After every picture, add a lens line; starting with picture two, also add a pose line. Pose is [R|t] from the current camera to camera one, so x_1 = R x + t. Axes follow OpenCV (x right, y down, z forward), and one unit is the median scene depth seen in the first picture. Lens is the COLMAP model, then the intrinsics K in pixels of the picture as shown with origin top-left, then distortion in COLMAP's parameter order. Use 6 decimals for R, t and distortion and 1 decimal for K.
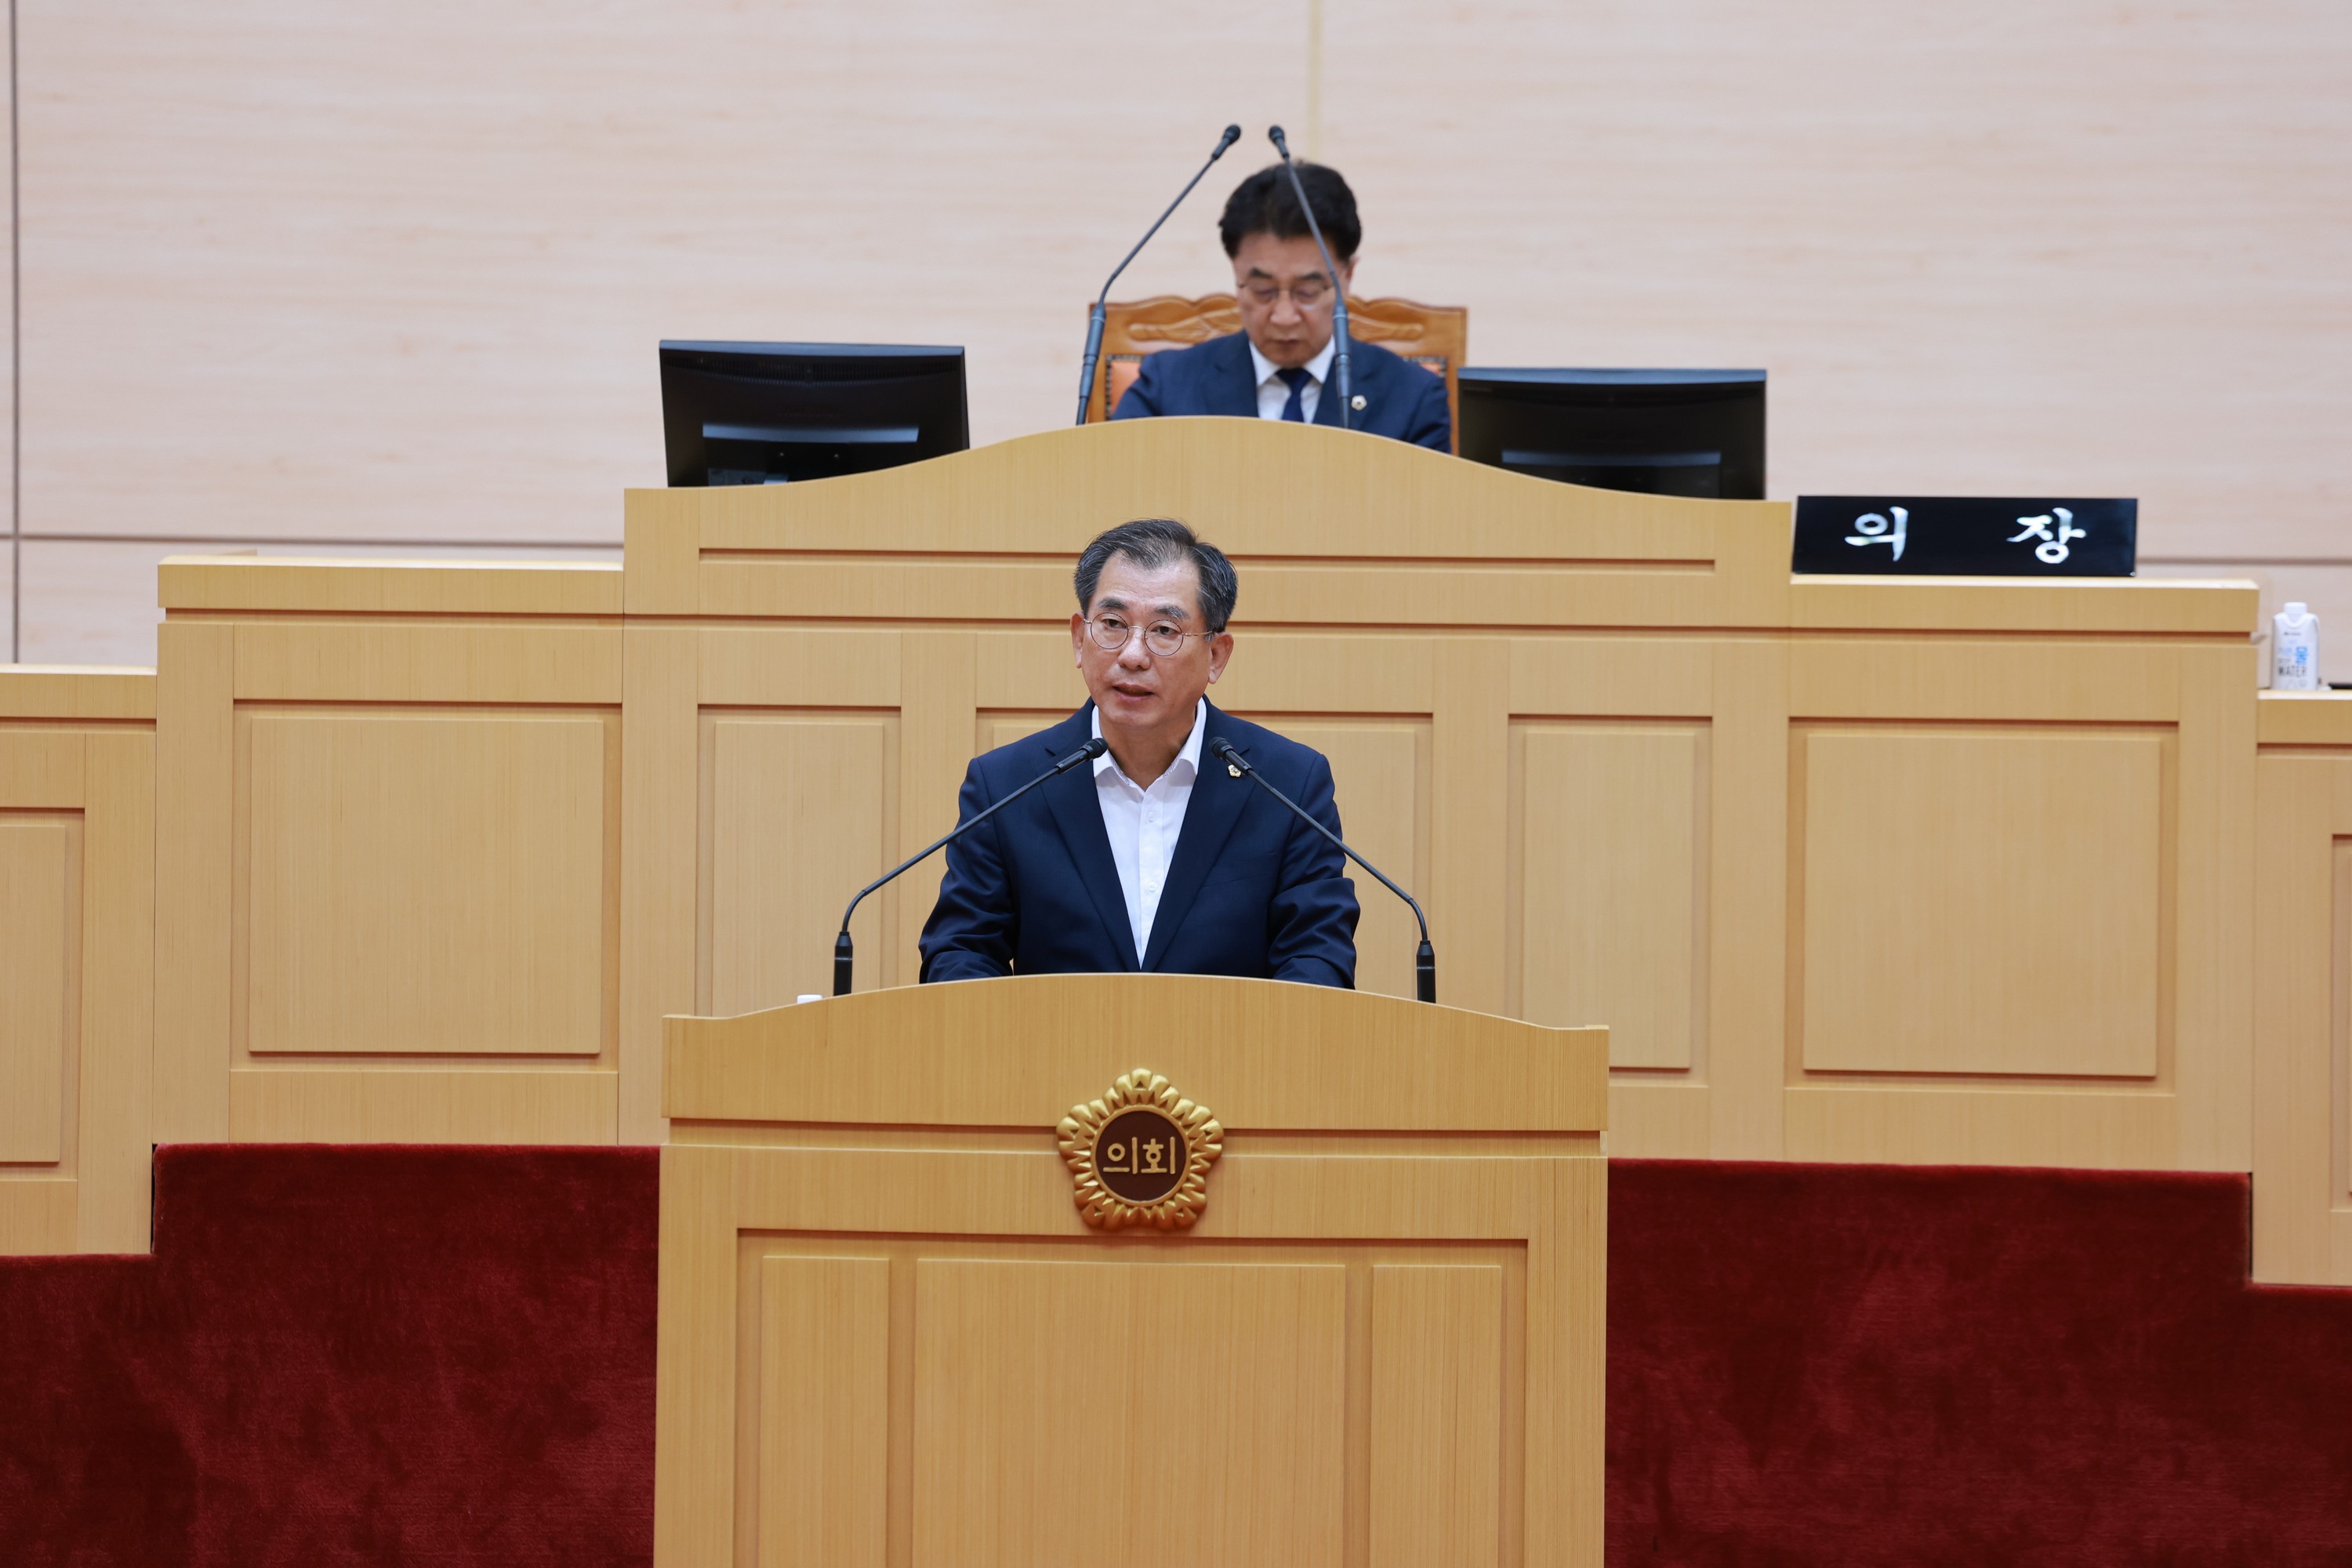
lens RADIAL K [[10631.7, 0, 1176.0], [0, 10631.7, 784.0], [0, 0, 1]] dist [1.536303, 2.881699]
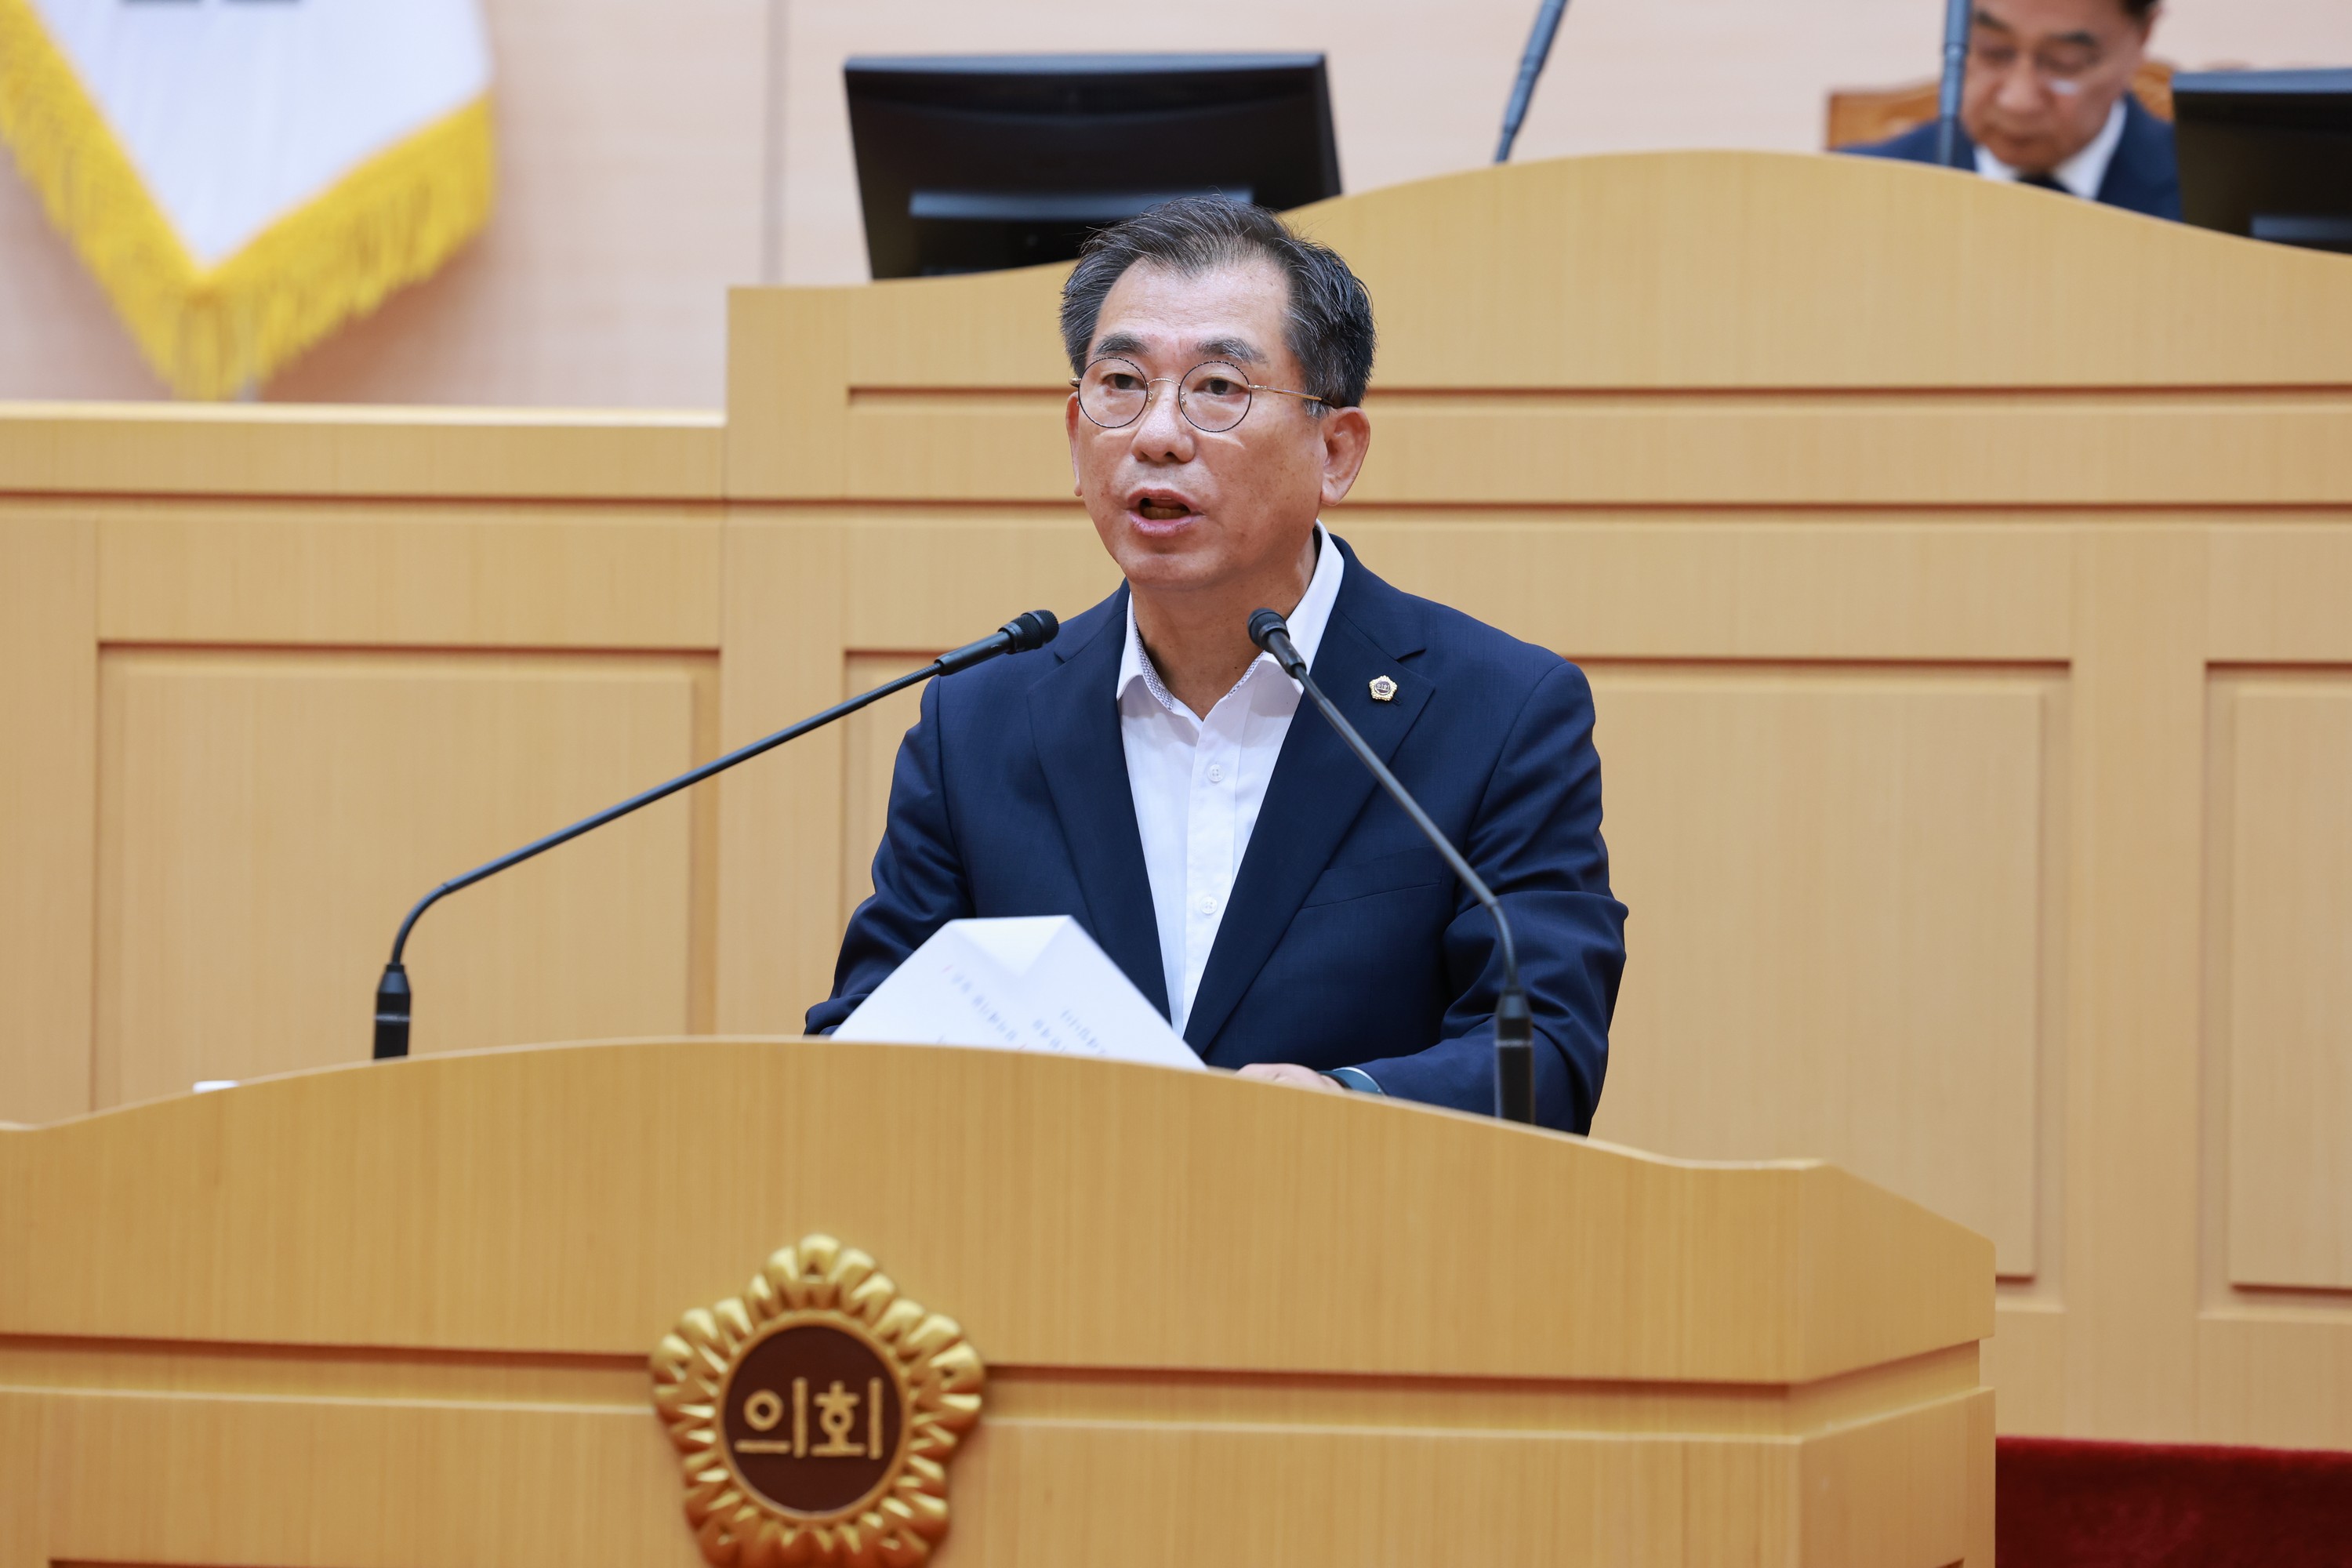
lens RADIAL K [[9469.5, 0, 1176.0], [0, 9469.5, 784.0], [0, 0, 1]] dist [-0.194207, 49.498004]
pose [[0.976981, 0.003092, -0.213306, 0.102291], [-0.010070, 0.999449, -0.031636, 0.019726], [0.213090, 0.033056, 0.976473, 0.586991]]
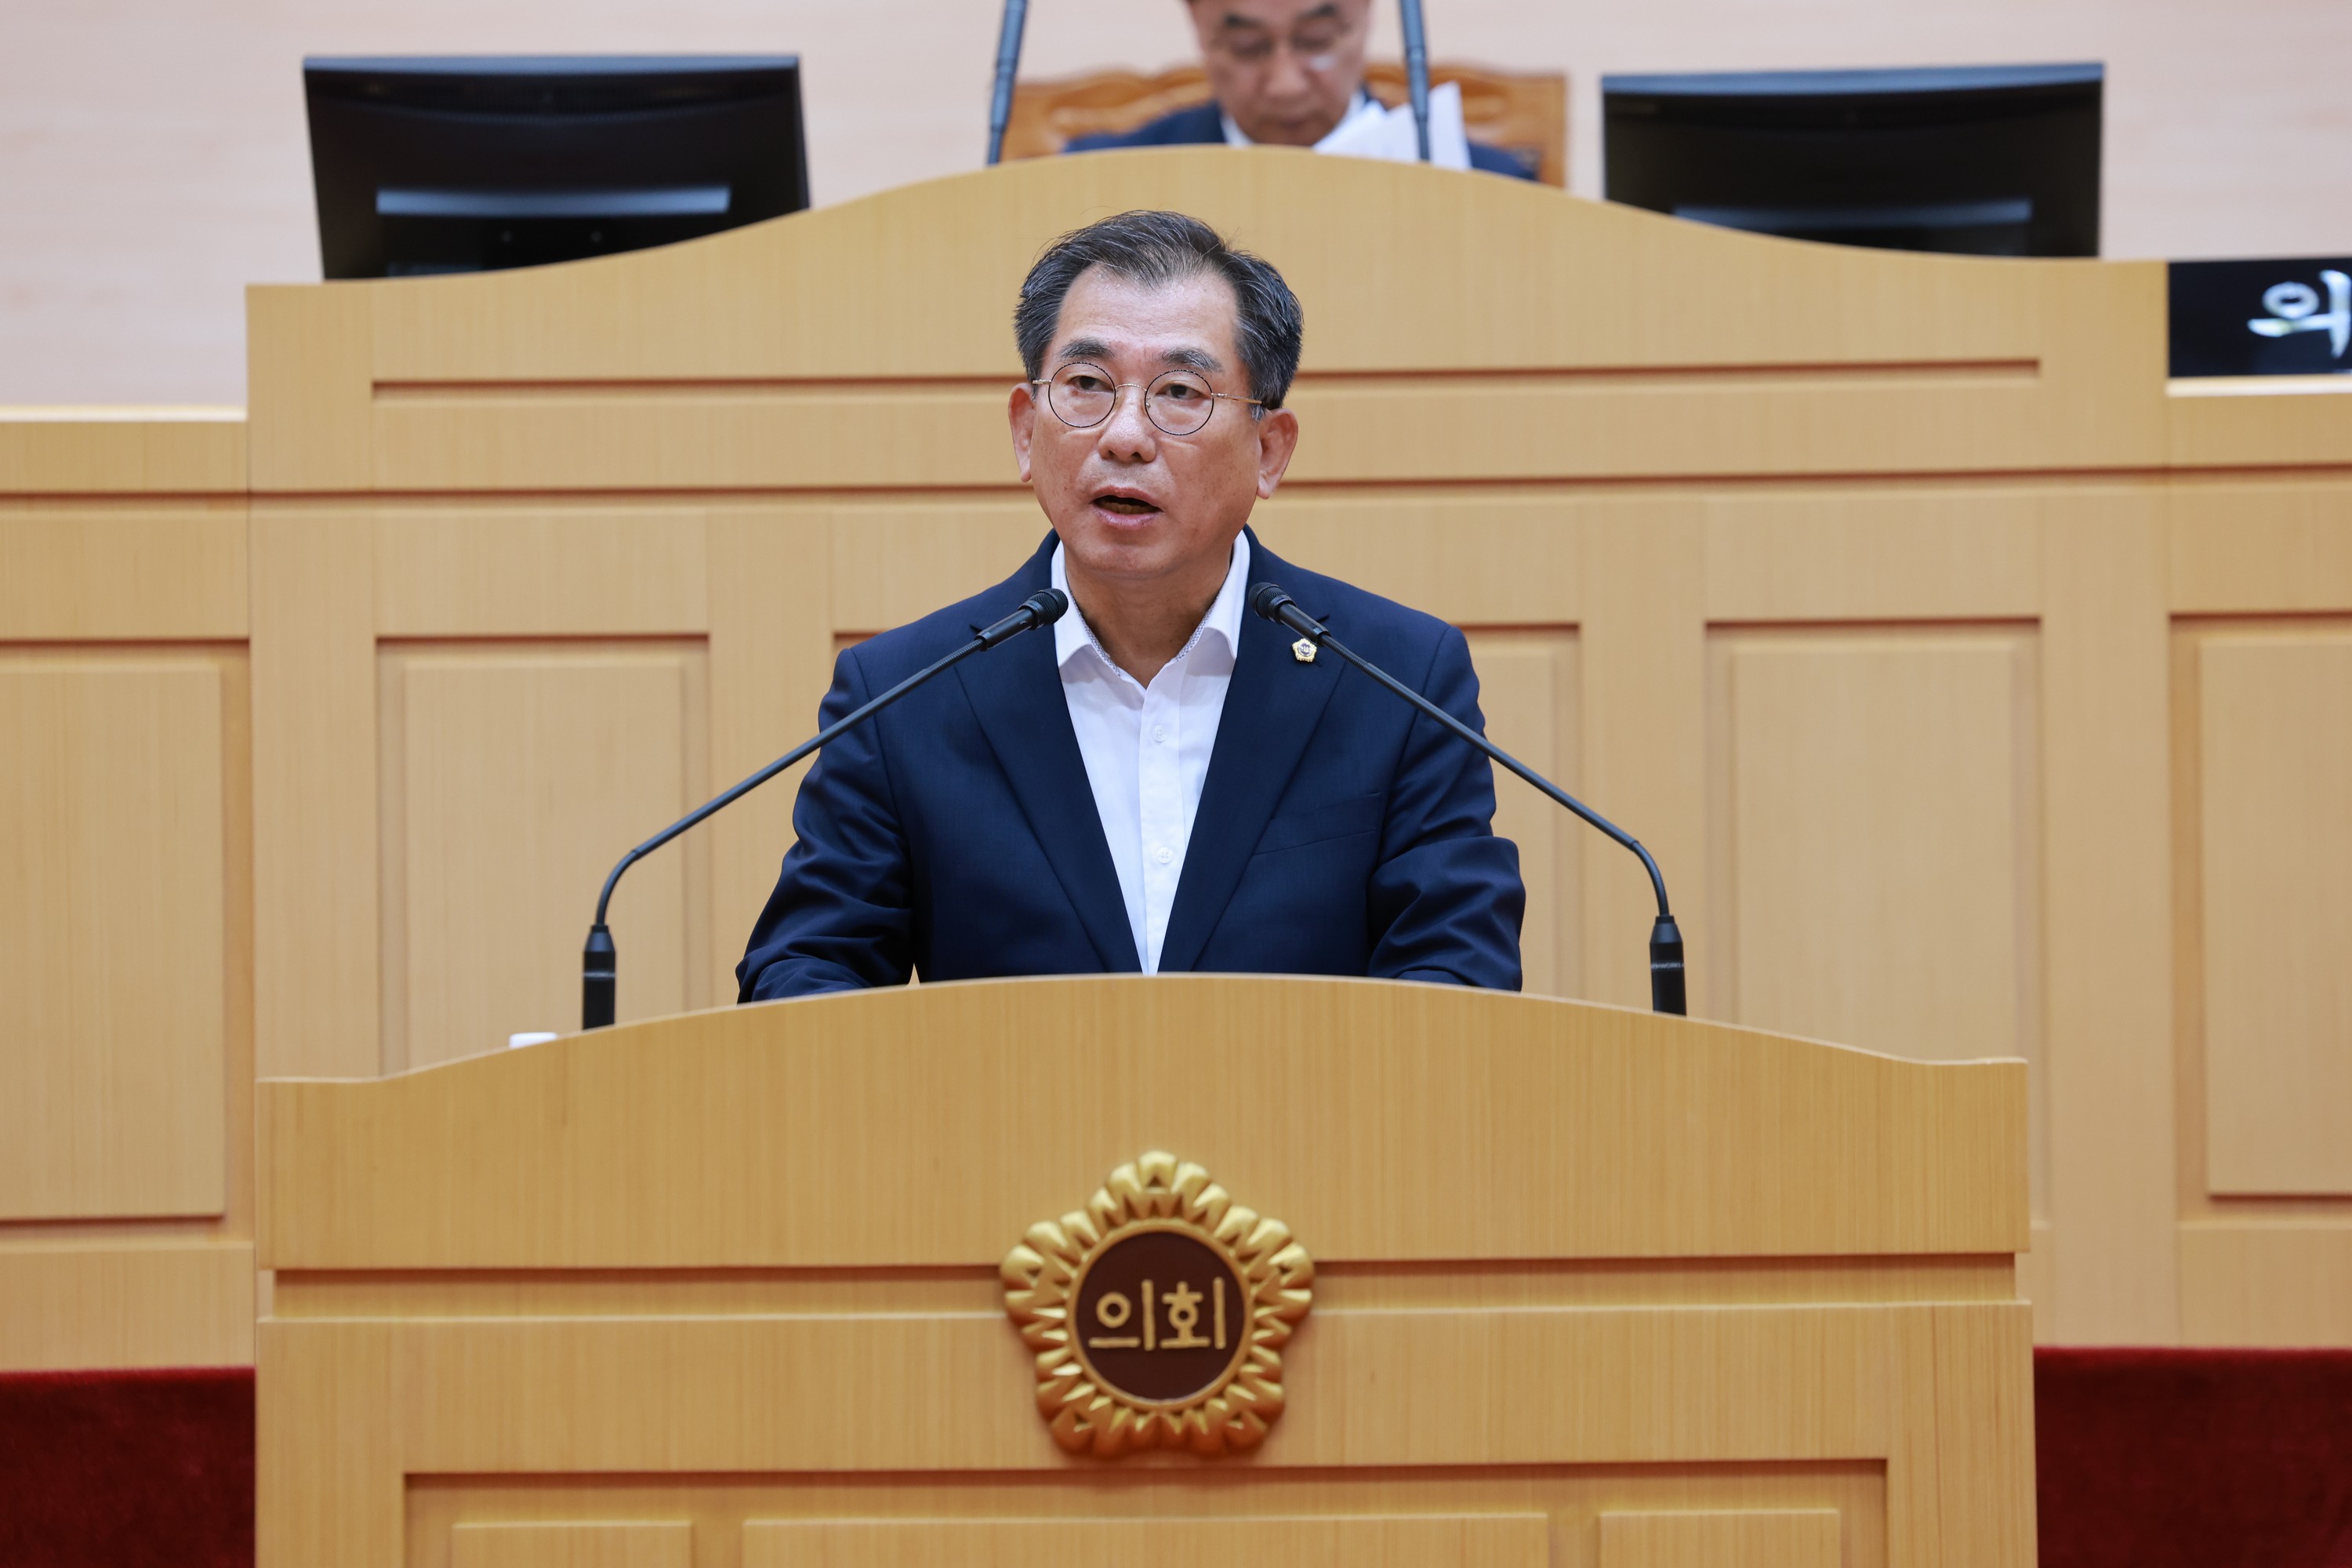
lens RADIAL K [[9465.0, 0, 1283.4], [0, 9465.0, 781.1], [0, 0, 1]] dist [1.164643, -0.273112]
pose [[0.999671, -0.021471, 0.014061, -0.003214], [0.021832, 0.999422, -0.026050, 0.020611], [-0.013494, 0.026349, 0.999562, 0.521758]]
